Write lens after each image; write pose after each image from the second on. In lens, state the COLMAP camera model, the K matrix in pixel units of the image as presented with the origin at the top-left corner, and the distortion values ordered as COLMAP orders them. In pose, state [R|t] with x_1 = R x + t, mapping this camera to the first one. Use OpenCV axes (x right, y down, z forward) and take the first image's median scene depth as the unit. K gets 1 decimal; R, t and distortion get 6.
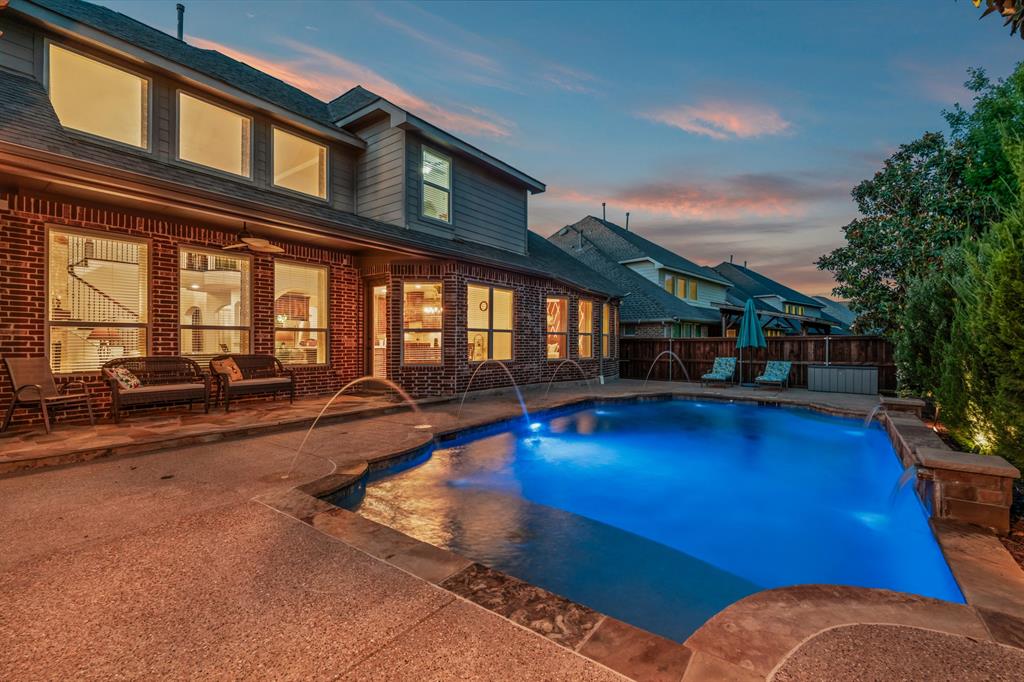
lens RADIAL K [[445.8, 0, 508.5], [0, 445.8, 339.8], [0, 0, 1]] dist [-0.002824, -0.000065]
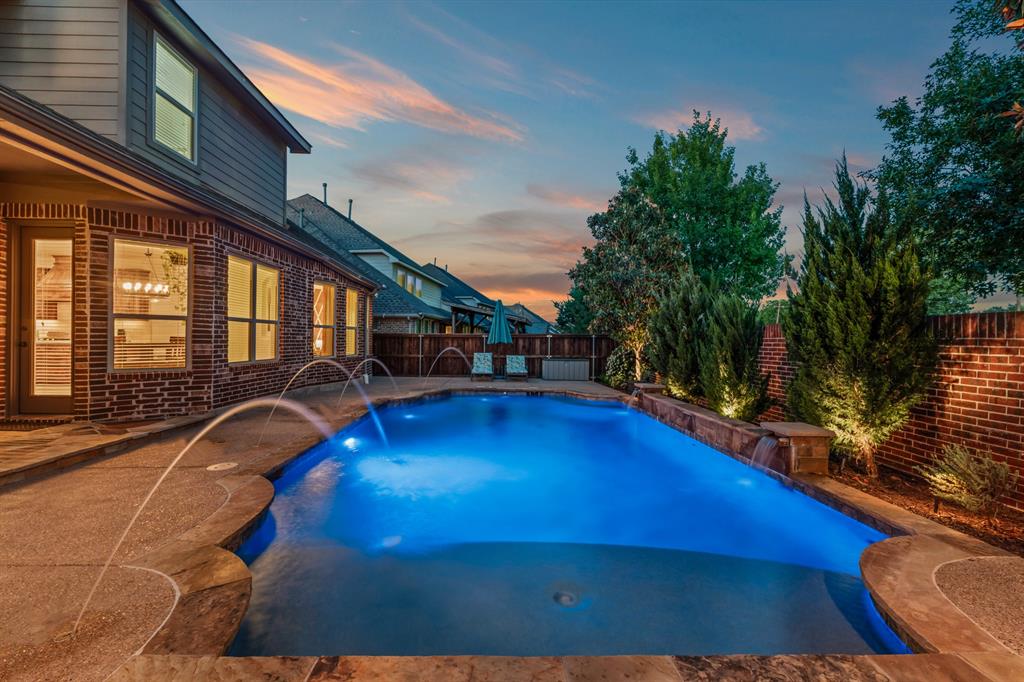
lens RADIAL K [[445.8, 0, 508.5], [0, 445.8, 339.8], [0, 0, 1]] dist [-0.002824, -0.000065]
pose [[0.779348, 0.007484, 0.626547, -0.183915], [-0.015531, 0.999852, 0.007376, -0.001064], [-0.626399, -0.015479, 0.779349, 0.157397]]
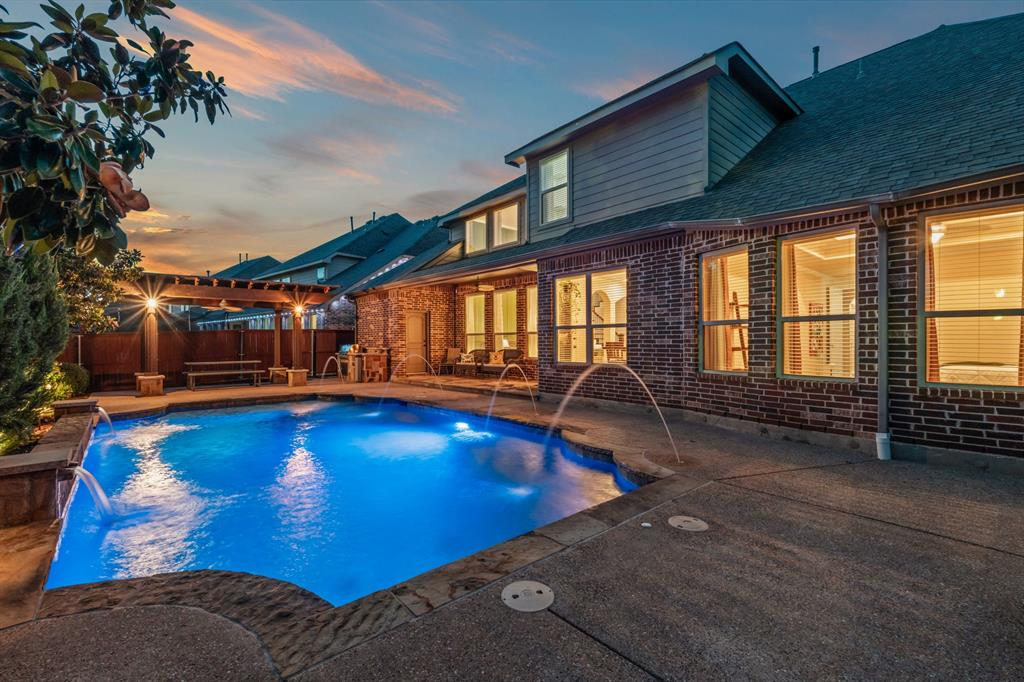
lens RADIAL K [[445.8, 0, 508.5], [0, 445.8, 339.8], [0, 0, 1]] dist [-0.002824, -0.000065]
pose [[-0.198427, 0.000664, -0.980115, 0.850651], [0.014907, 0.999886, -0.002340, 0.003759], [0.980002, -0.015075, -0.198414, 1.081600]]
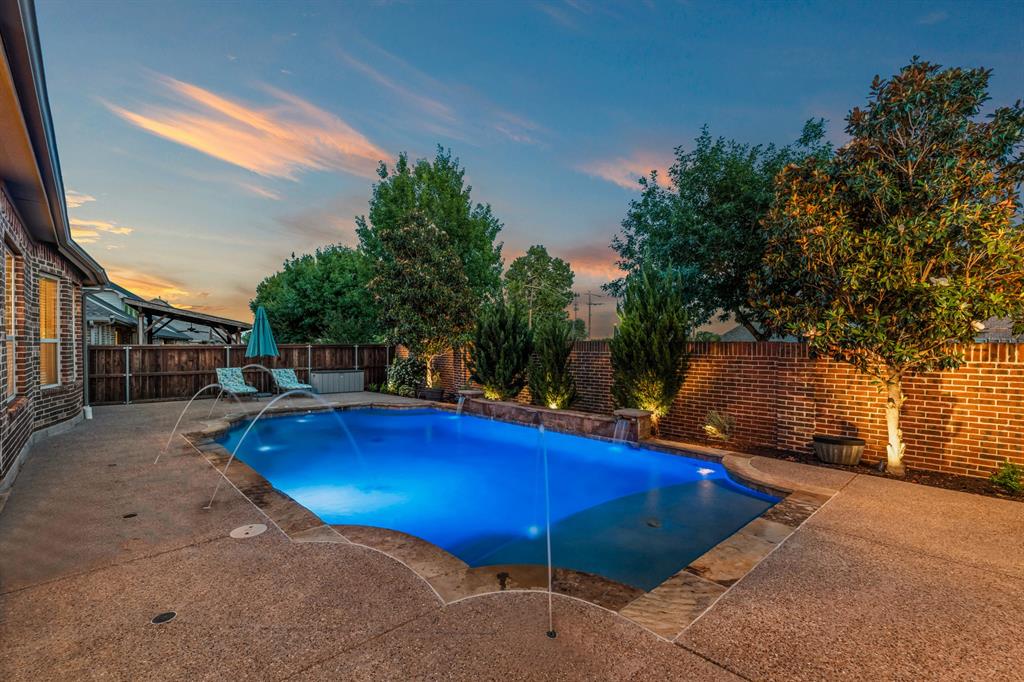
lens RADIAL K [[455.1, 0, 507.5], [0, 455.1, 347.7], [0, 0, 1]] dist [-0.003289, -0.000466]
pose [[0.175238, -0.006409, 0.984505, -0.449431], [-0.012006, 0.999891, 0.008646, -0.022444], [-0.984453, -0.013335, 0.175142, 0.404183]]
